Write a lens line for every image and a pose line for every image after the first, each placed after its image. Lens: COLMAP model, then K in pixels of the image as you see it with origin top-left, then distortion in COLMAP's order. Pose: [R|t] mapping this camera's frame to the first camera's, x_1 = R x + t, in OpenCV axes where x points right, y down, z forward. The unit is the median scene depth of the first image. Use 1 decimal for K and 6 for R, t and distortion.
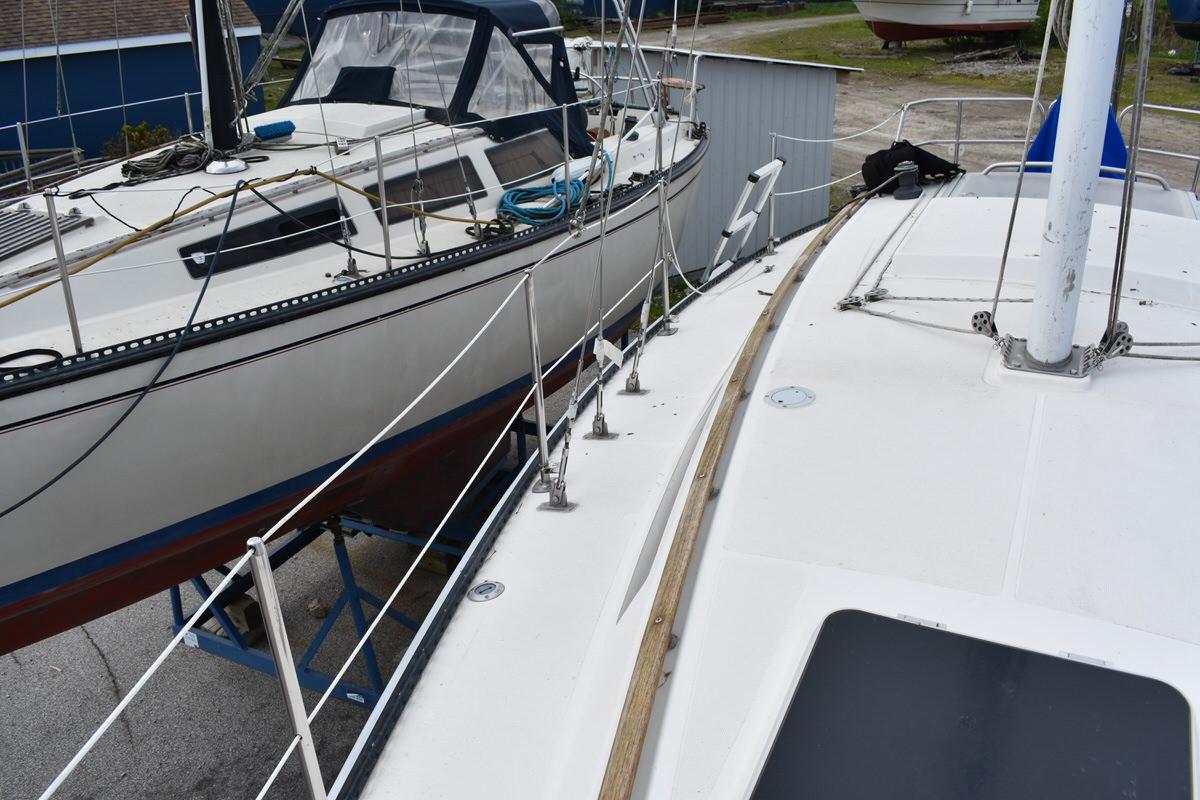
lens RADIAL K [[1008.4, 0, 600.0], [0, 1008.4, 400.0], [0, 0, 1]] dist [-0.094445, 0.018771]
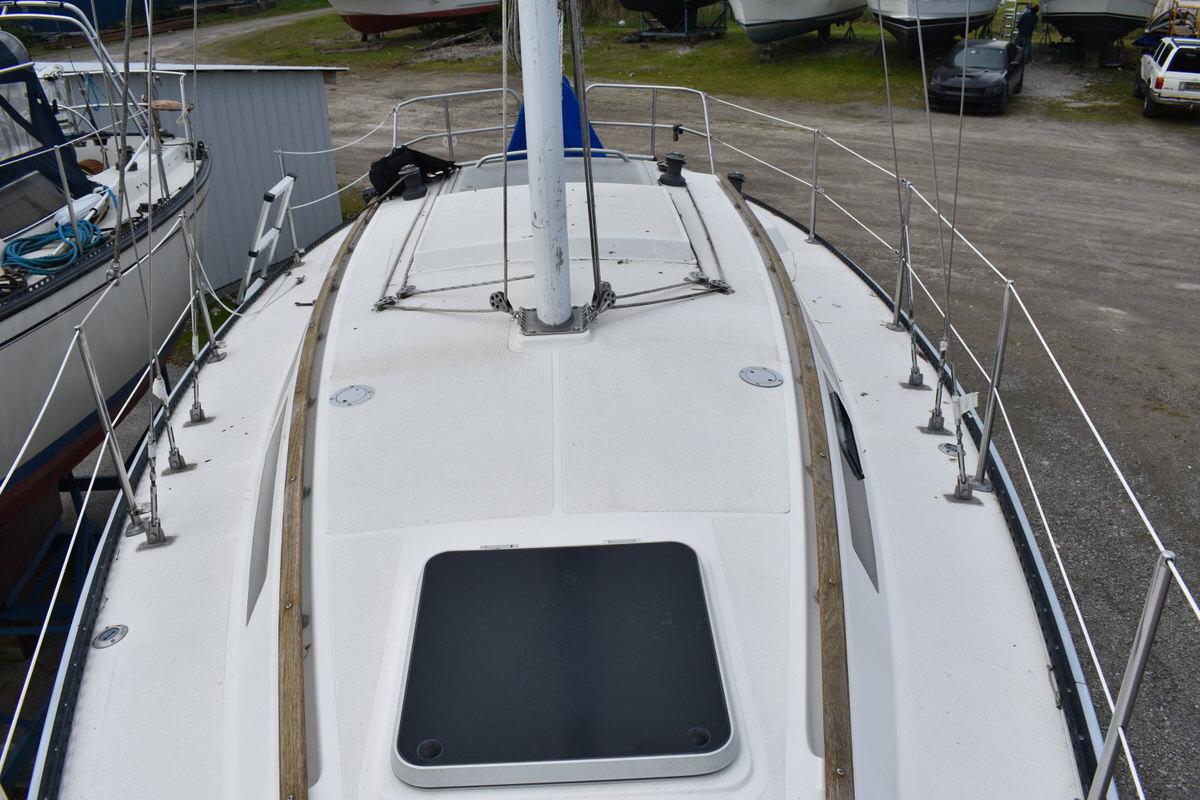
lens RADIAL K [[1008.4, 0, 600.0], [0, 1008.4, 400.0], [0, 0, 1]] dist [-0.094445, 0.018771]
pose [[0.883327, -0.203690, 0.422190, -0.032864], [0.200233, 0.978311, 0.053059, -0.001506], [-0.423840, 0.037668, 0.904953, -0.110513]]
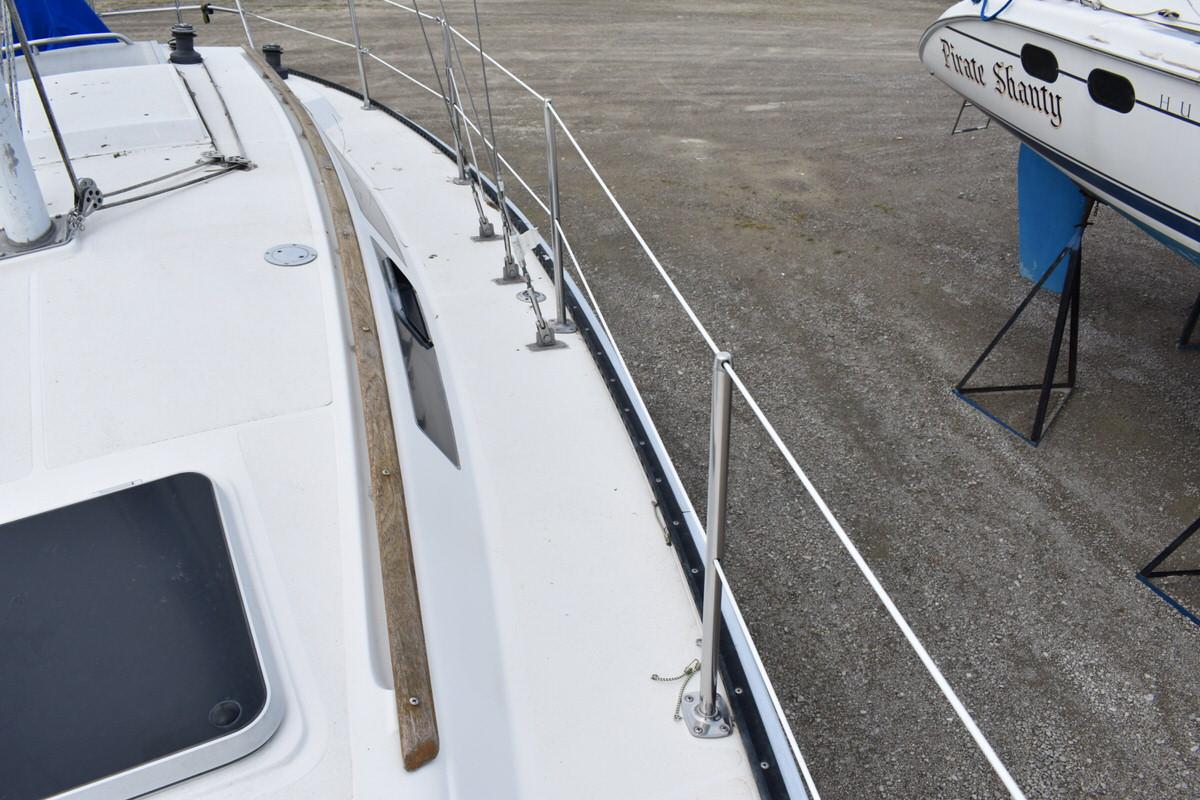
lens RADIAL K [[1008.4, 0, 600.0], [0, 1008.4, 400.0], [0, 0, 1]] dist [-0.094445, 0.018771]
pose [[0.623823, -0.427634, 0.654198, 0.076798], [0.350602, 0.901204, 0.254773, 0.041927], [-0.698515, 0.070430, 0.712121, -0.059322]]
